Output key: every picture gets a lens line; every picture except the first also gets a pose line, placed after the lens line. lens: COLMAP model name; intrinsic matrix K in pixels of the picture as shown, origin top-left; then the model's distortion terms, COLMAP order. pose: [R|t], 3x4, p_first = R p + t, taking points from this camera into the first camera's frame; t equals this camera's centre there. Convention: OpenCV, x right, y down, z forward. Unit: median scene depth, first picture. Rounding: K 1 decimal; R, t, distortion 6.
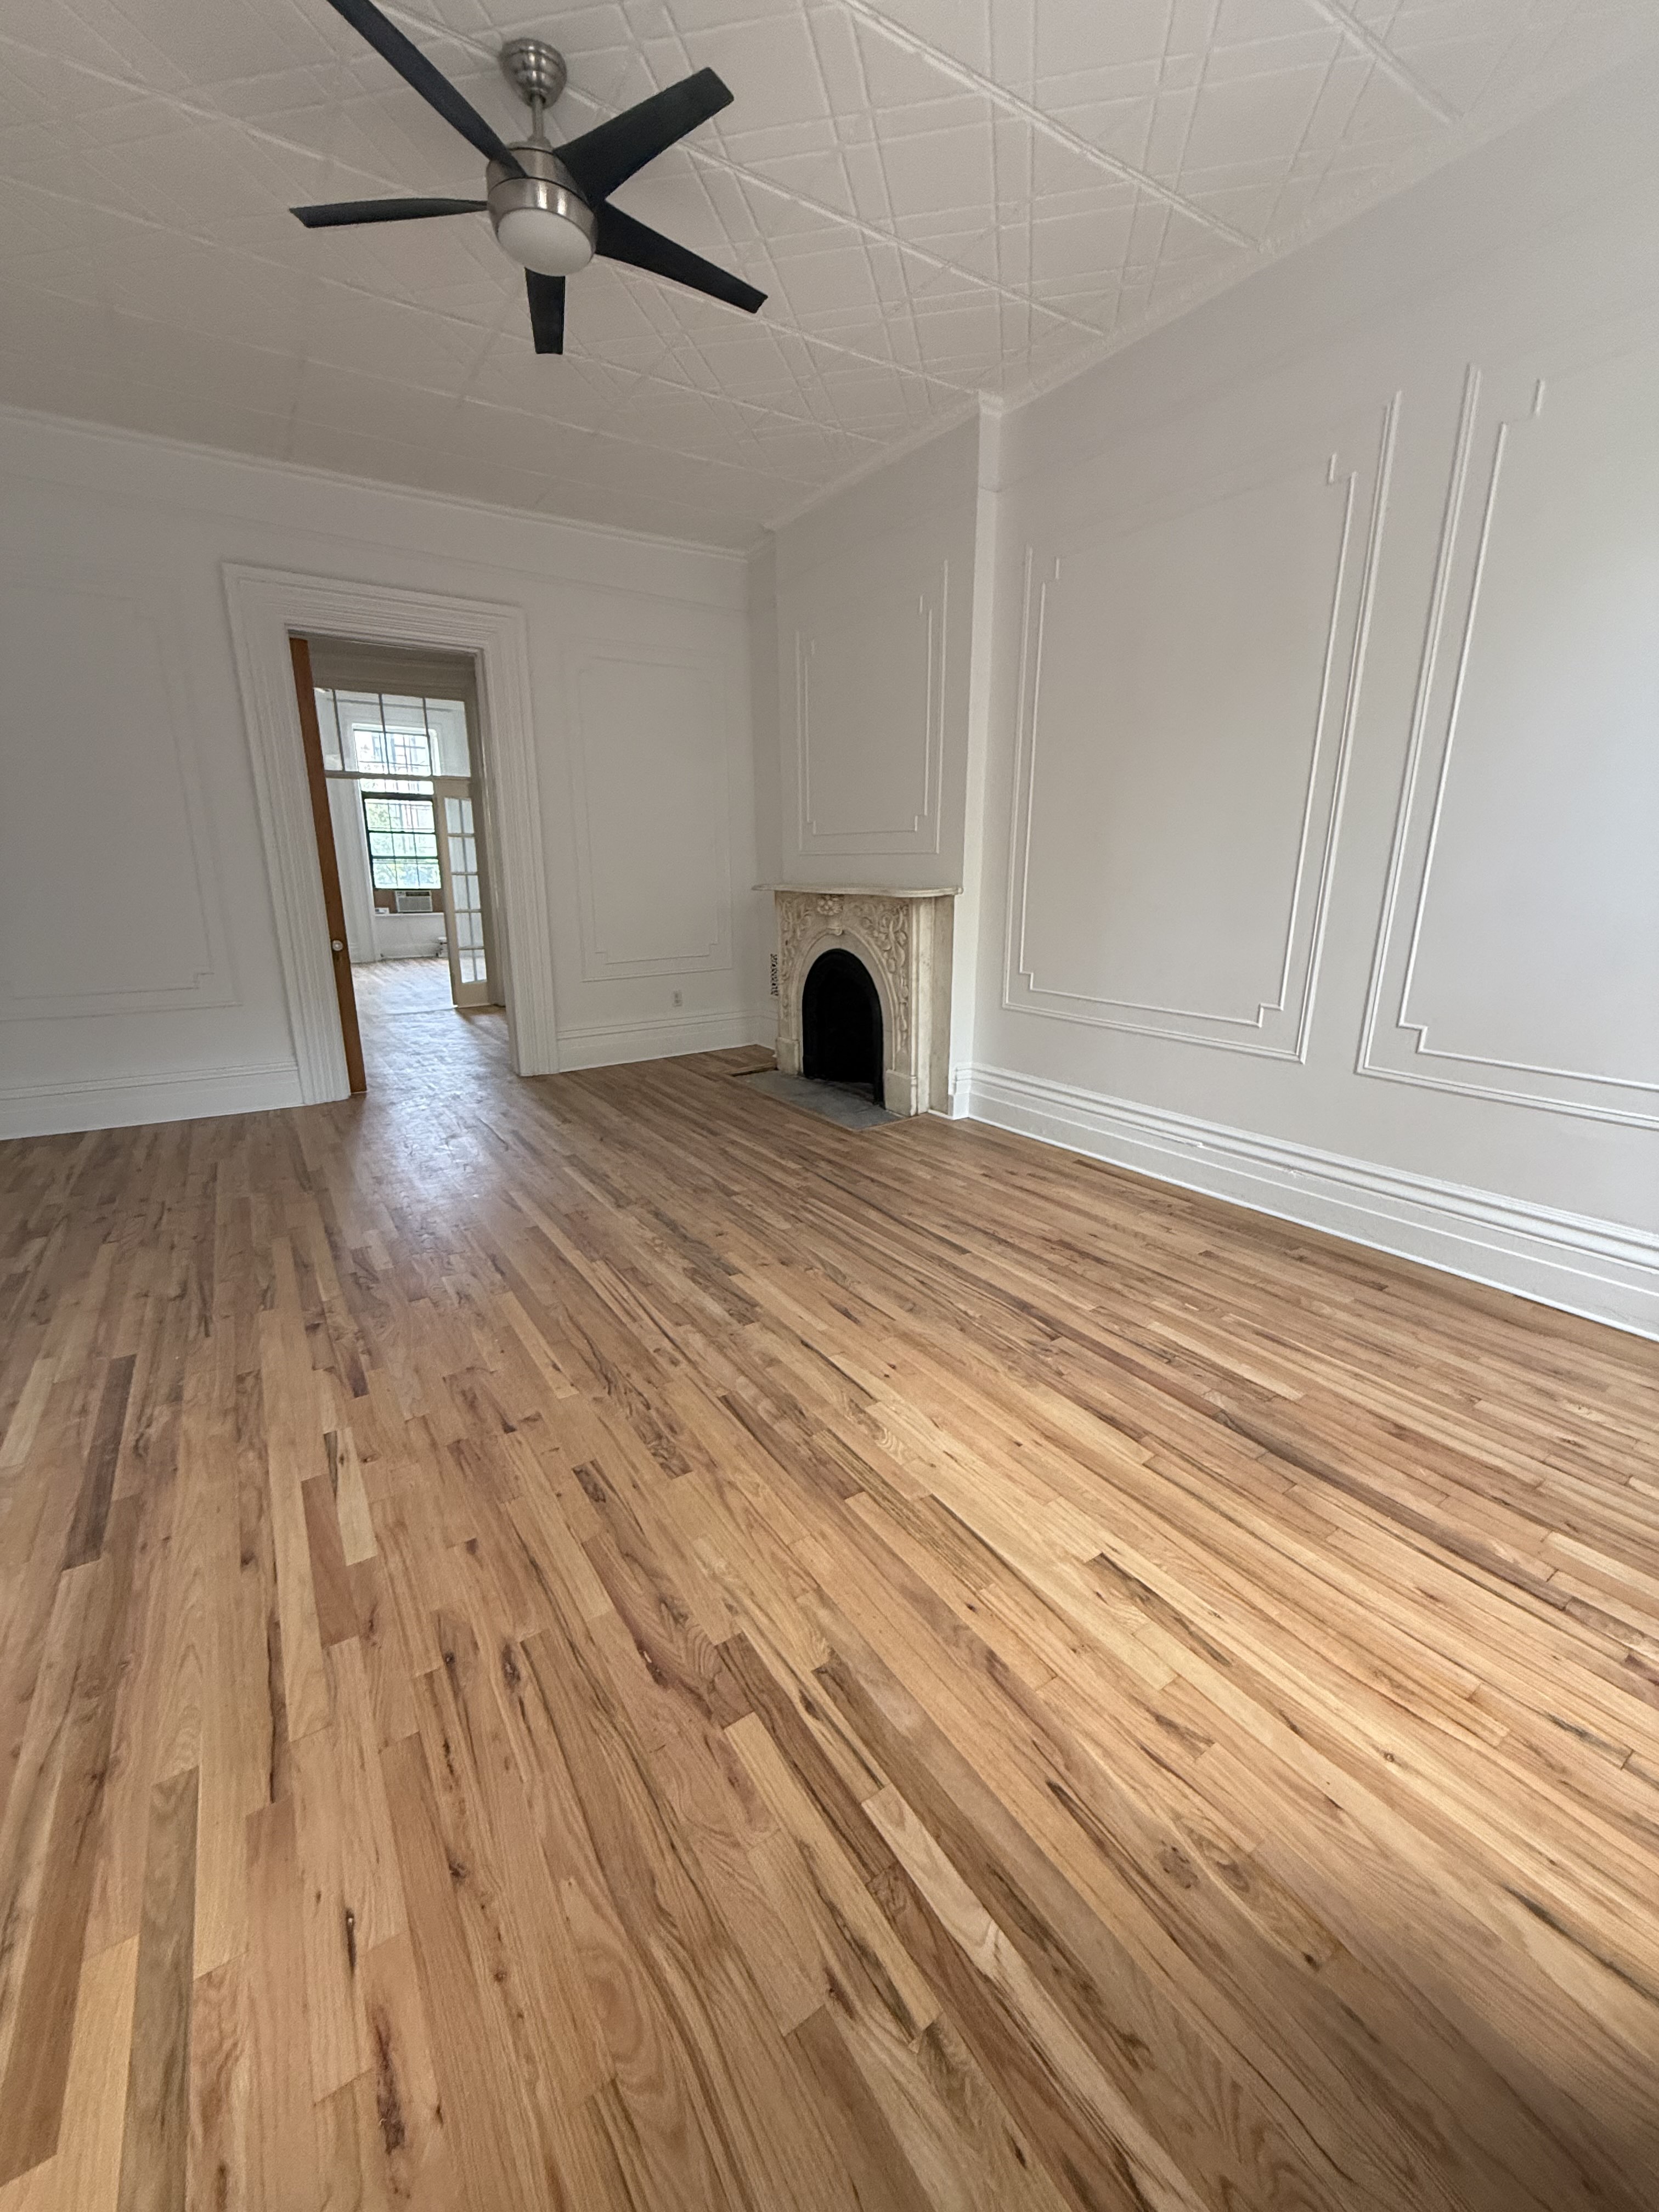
lens RADIAL K [[883.9, 0, 830.3], [0, 883.9, 1101.8], [0, 0, 1]] dist [-0.002297, 0.000900]
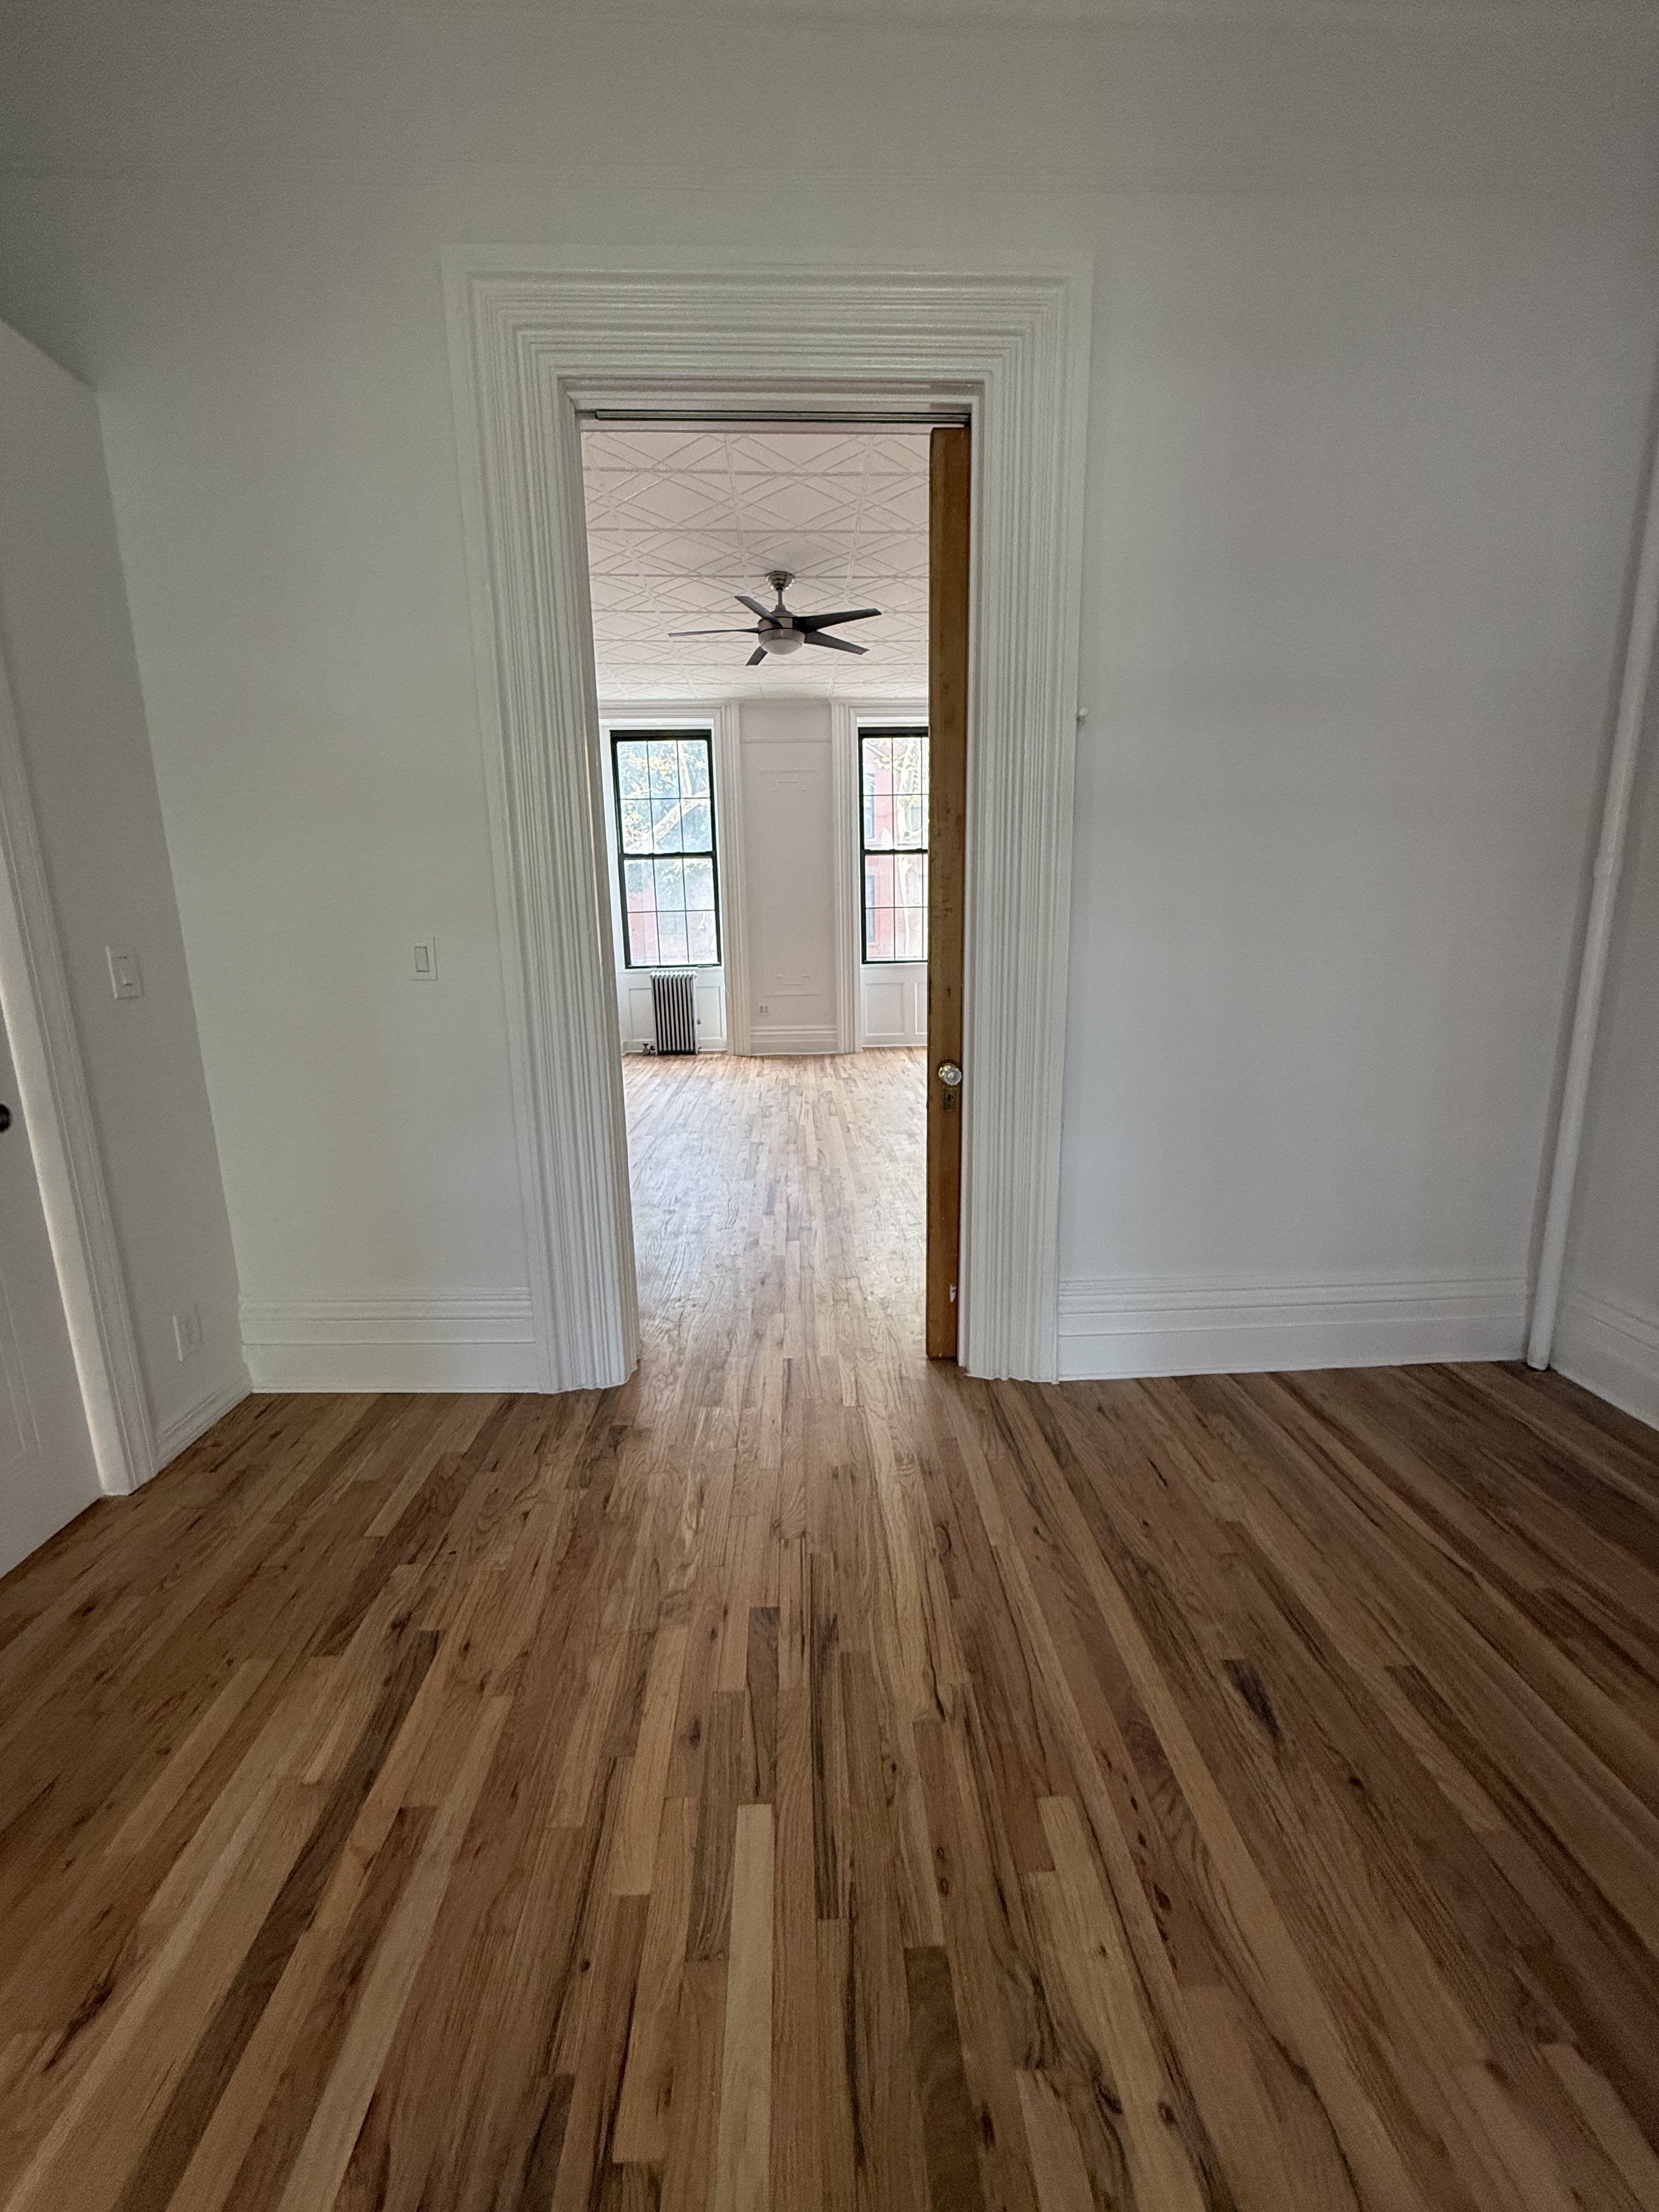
lens RADIAL K [[883.9, 0, 829.8], [0, 883.9, 1102.6], [0, 0, 1]] dist [-0.002297, 0.000900]
pose [[-0.857326, -0.092337, 0.506425, -1.748025], [0.142114, 0.903094, 0.405247, -0.858619], [-0.494768, 0.419399, -0.761123, 3.283055]]
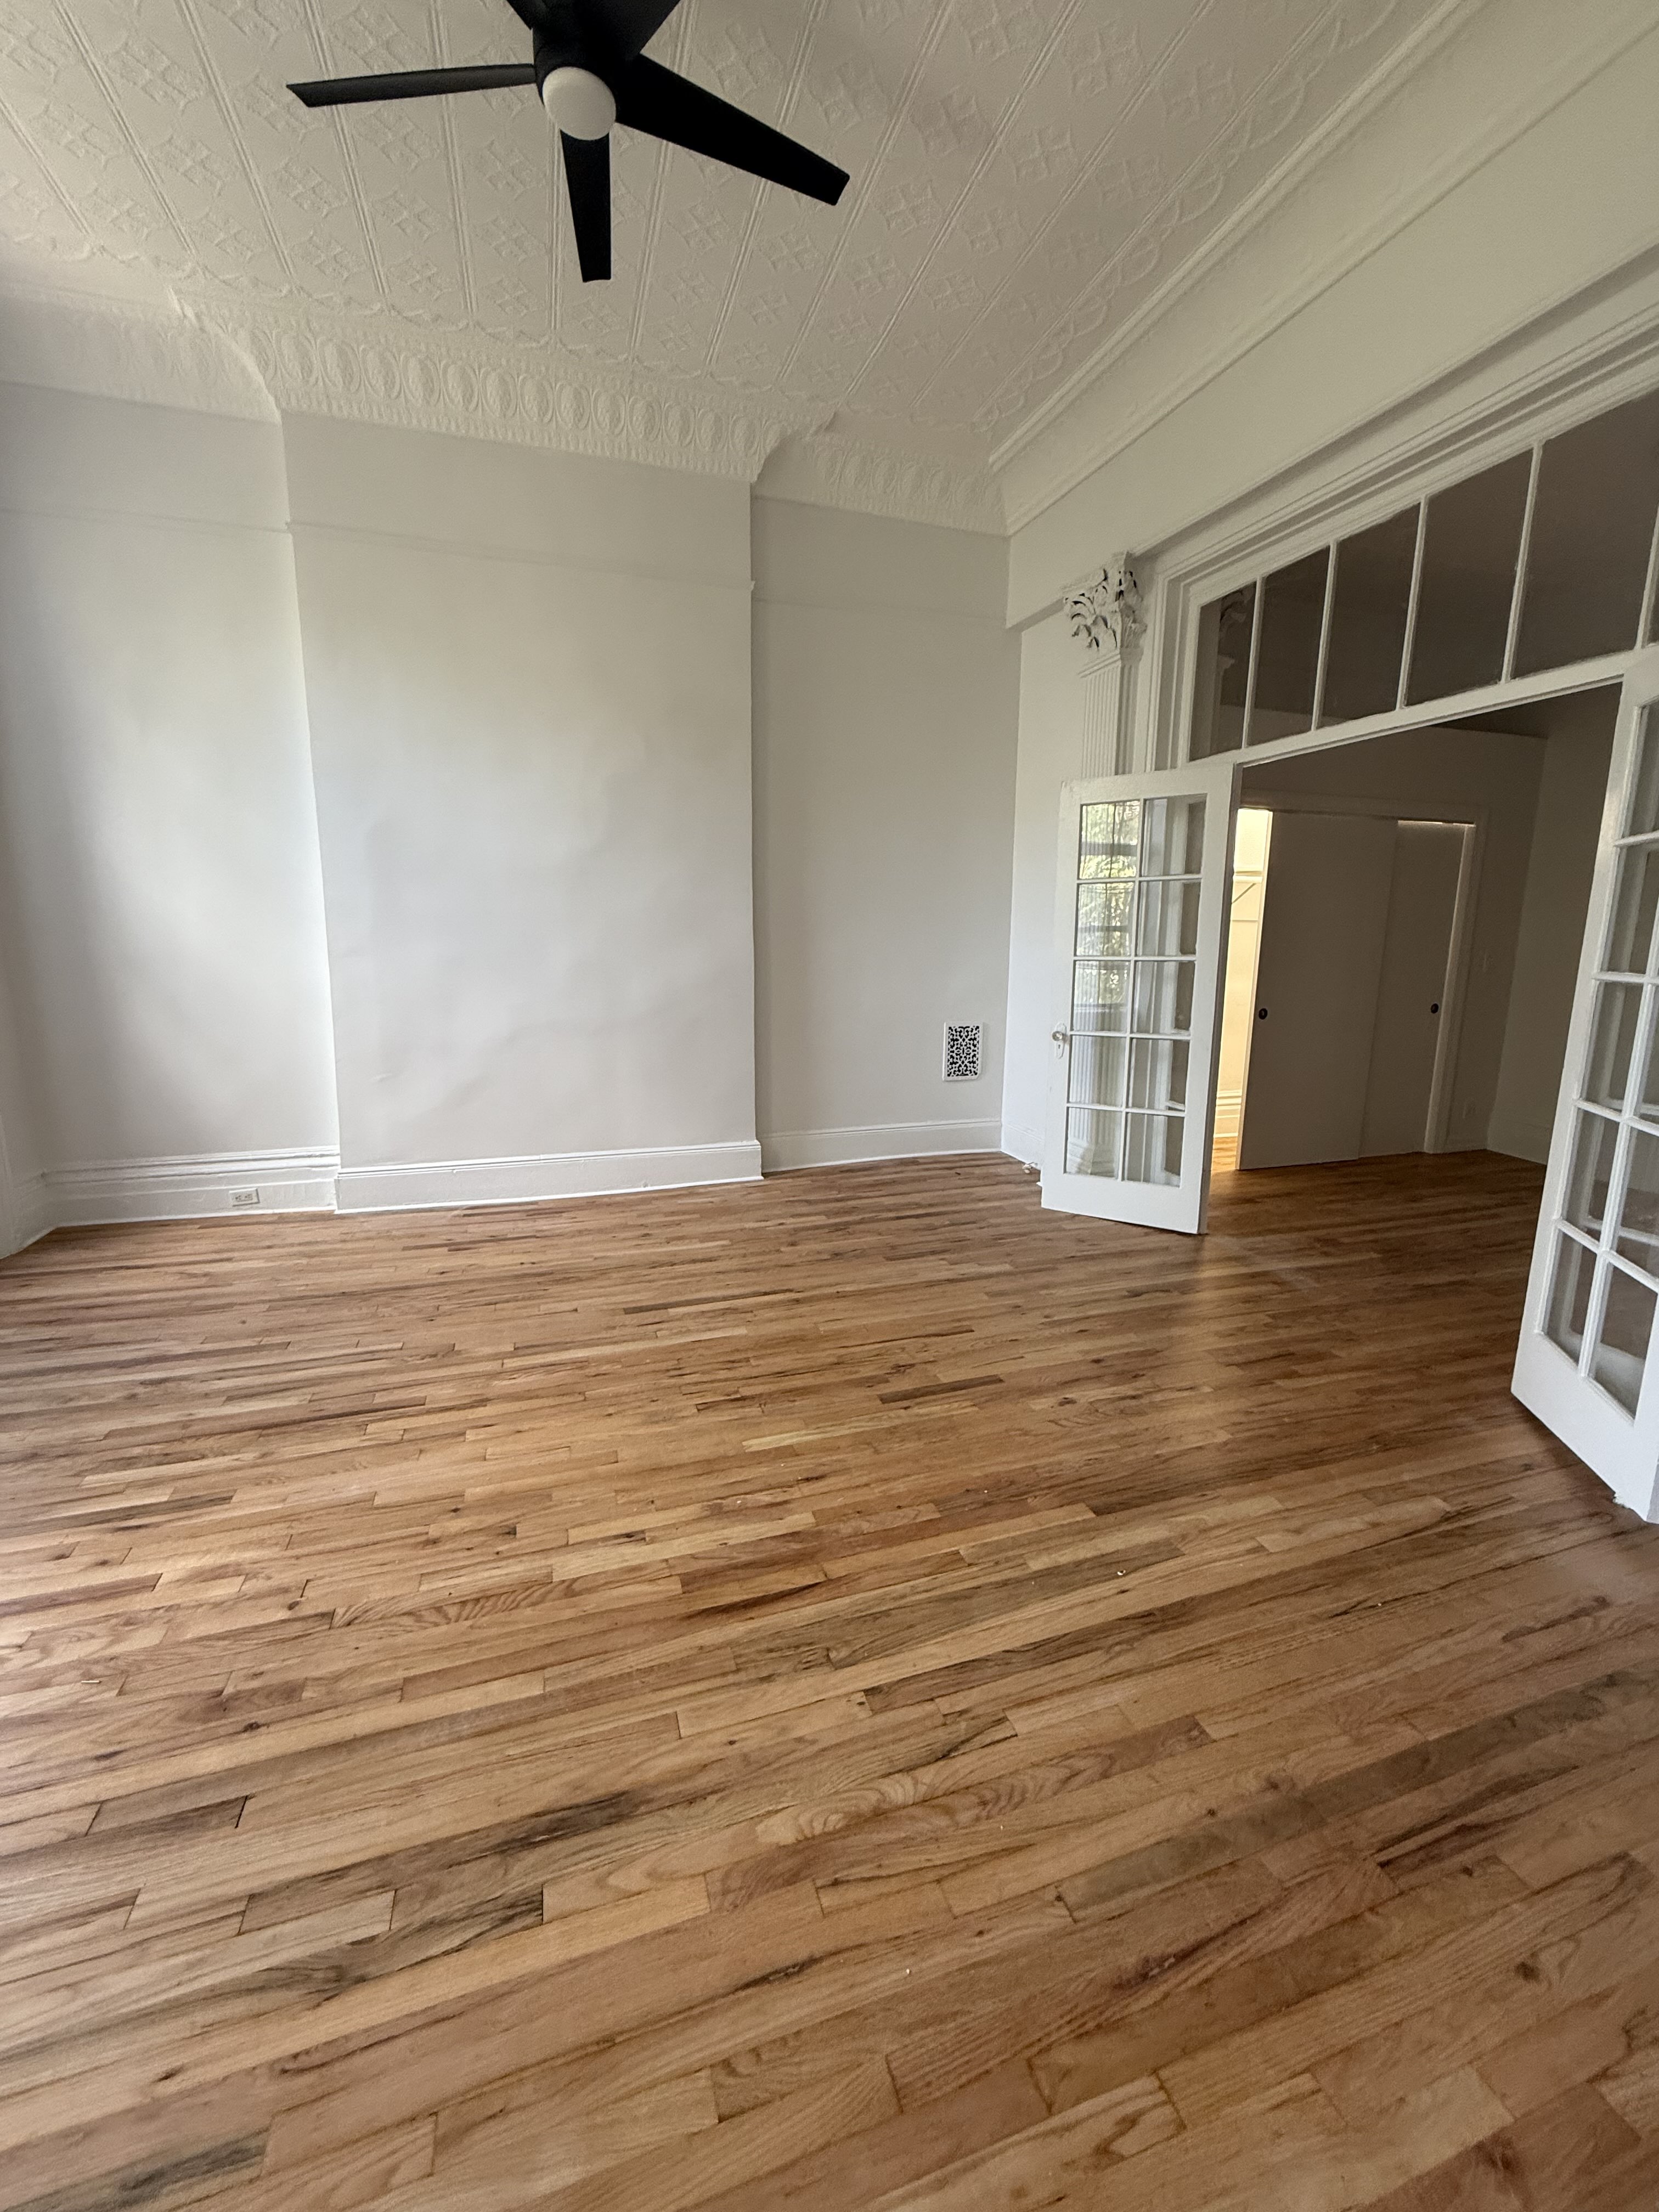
lens RADIAL K [[883.9, 0, 832.3], [0, 883.9, 1102.5], [0, 0, 1]] dist [-0.002297, 0.000900]
pose [[0.259280, -0.181244, 0.948643, -3.486576], [0.241048, 0.963293, 0.118160, -1.068518], [-0.935238, 0.198032, 0.293451, 3.943259]]
